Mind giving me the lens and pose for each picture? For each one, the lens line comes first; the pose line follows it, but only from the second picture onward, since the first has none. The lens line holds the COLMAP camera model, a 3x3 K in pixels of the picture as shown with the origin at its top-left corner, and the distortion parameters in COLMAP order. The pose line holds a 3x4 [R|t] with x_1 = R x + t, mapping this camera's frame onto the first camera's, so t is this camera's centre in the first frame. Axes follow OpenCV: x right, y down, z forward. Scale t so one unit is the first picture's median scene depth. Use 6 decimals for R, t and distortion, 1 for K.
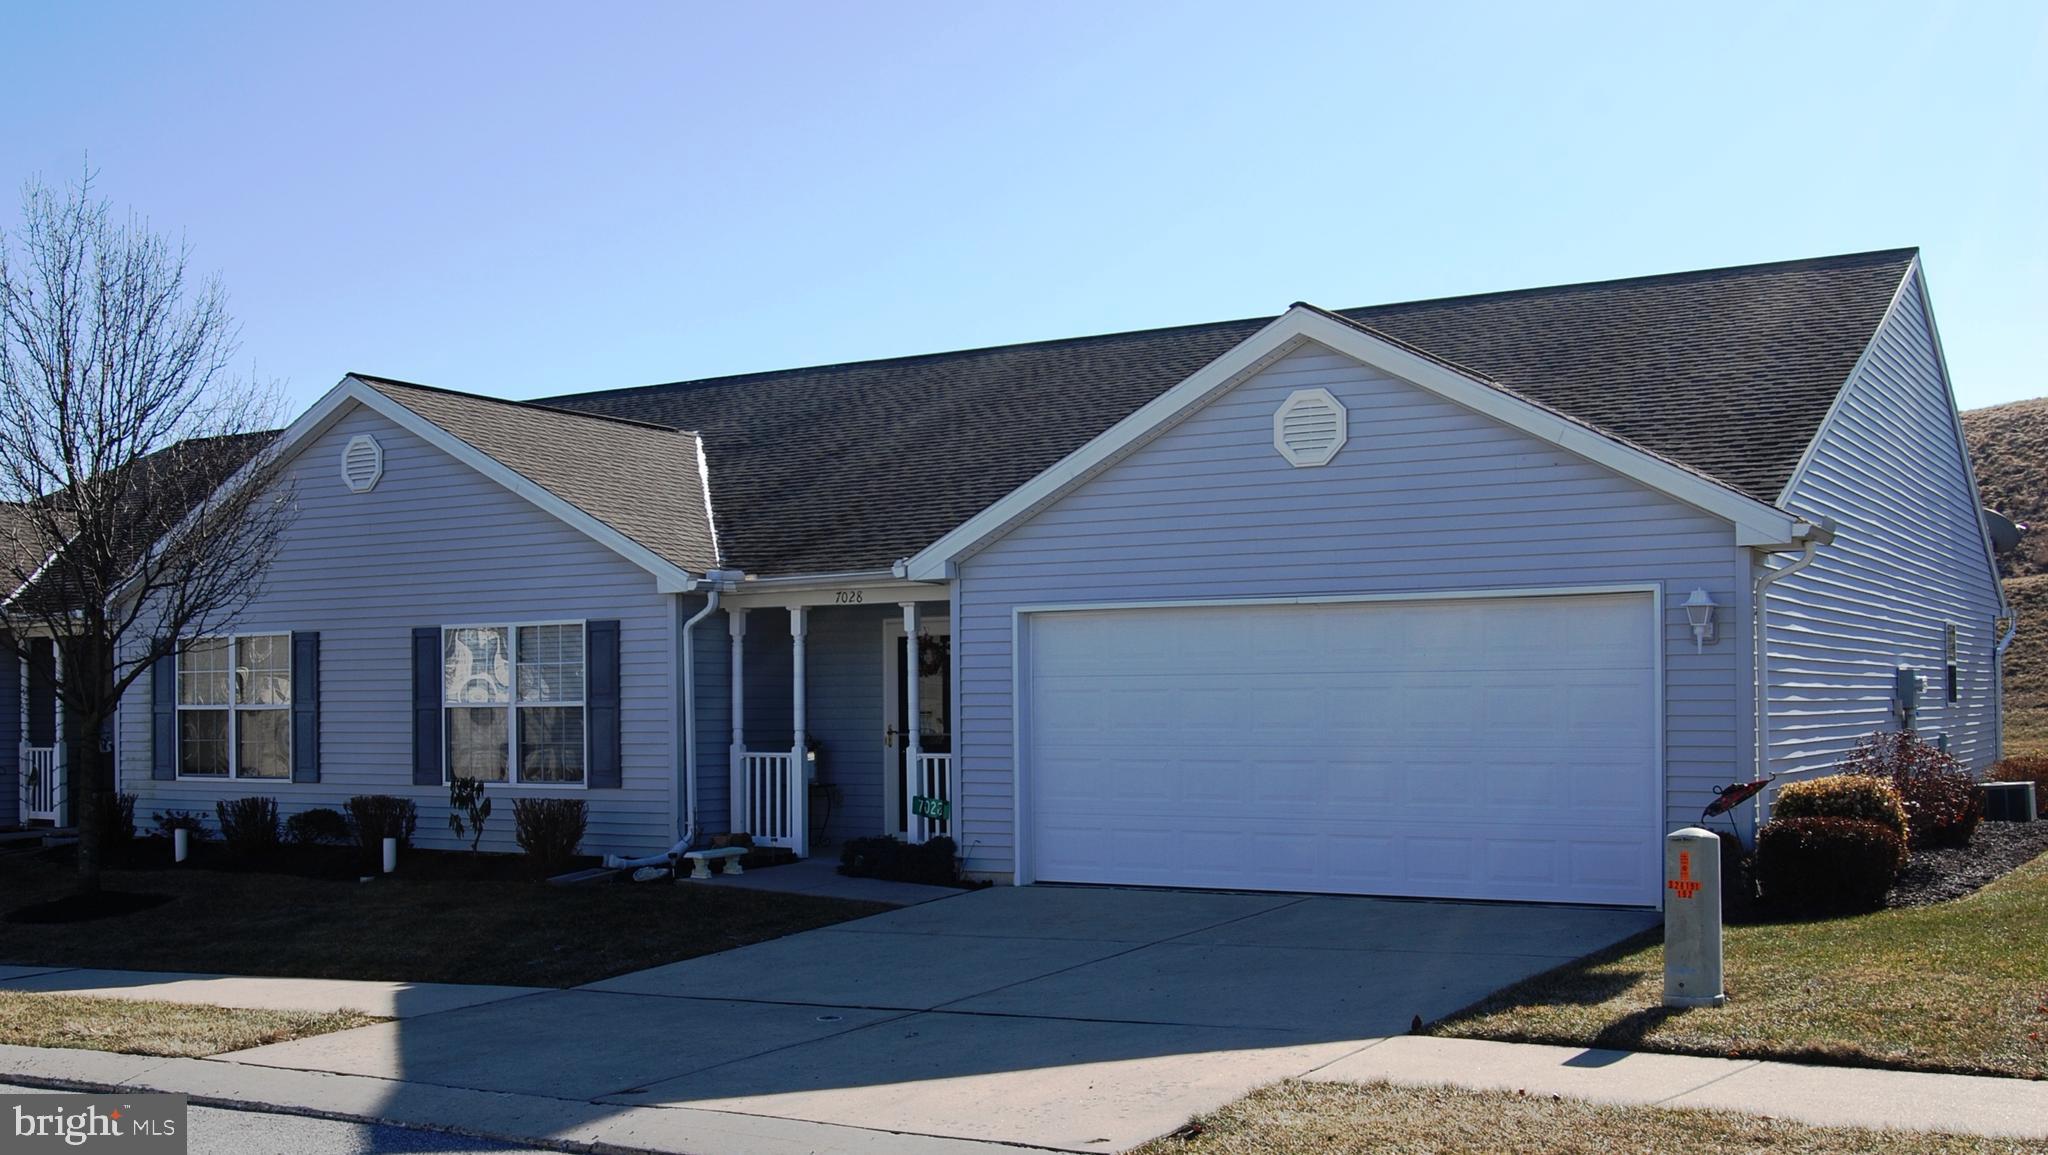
lens RADIAL K [[2100.7, 0, 1023.7], [0, 2100.7, 586.1], [0, 0, 1]] dist [0.017485, 0.000000]
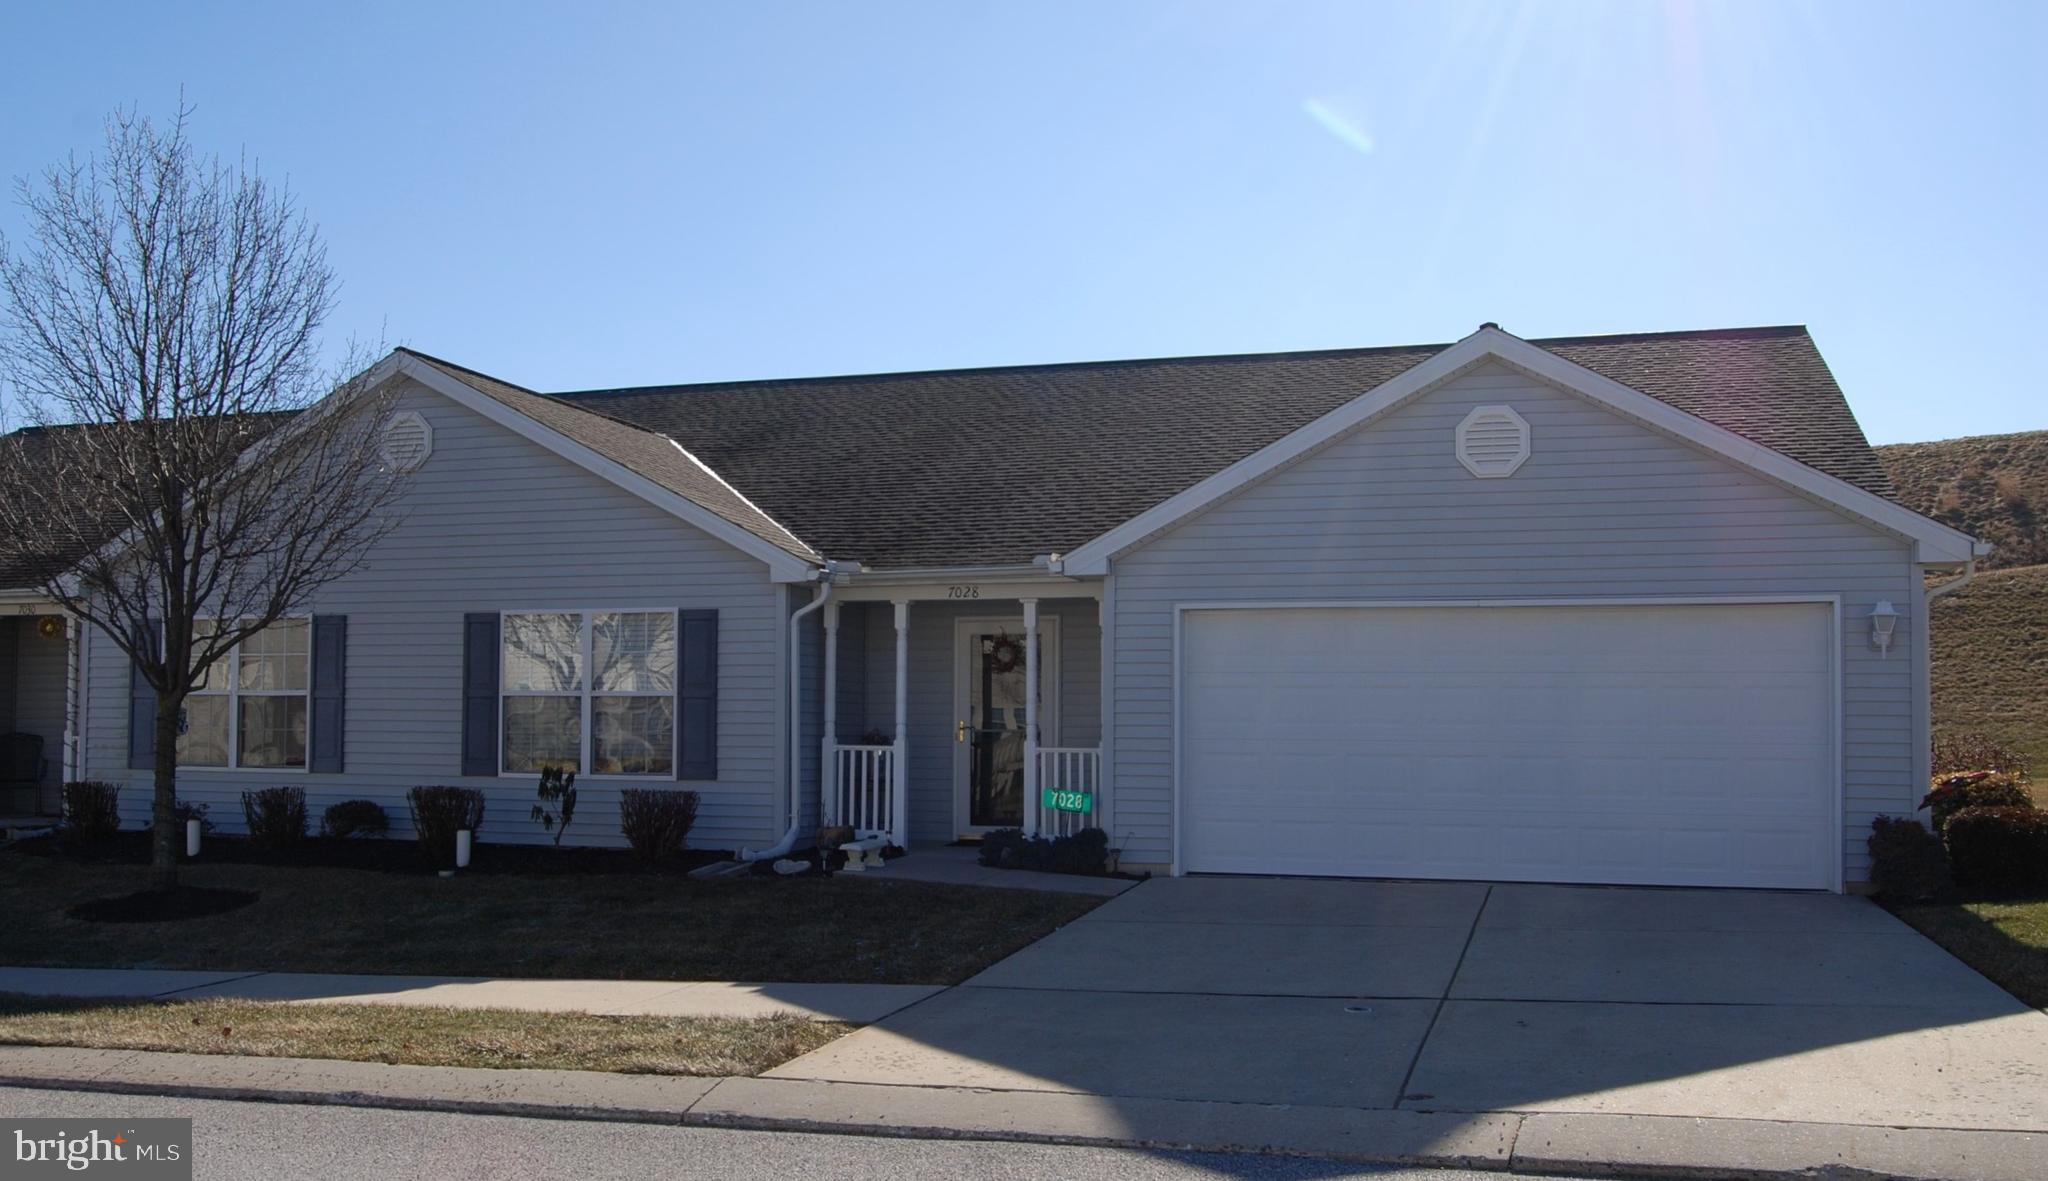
lens RADIAL K [[1808.3, 0, 1026.4], [0, 1808.3, 582.5], [0, 0, 1]] dist [-0.018812, -0.009349]
pose [[0.969295, 0.033582, 0.243599, -0.263257], [-0.027847, 0.999249, -0.026951, 0.022825], [-0.244321, 0.019340, 0.969502, 0.146217]]
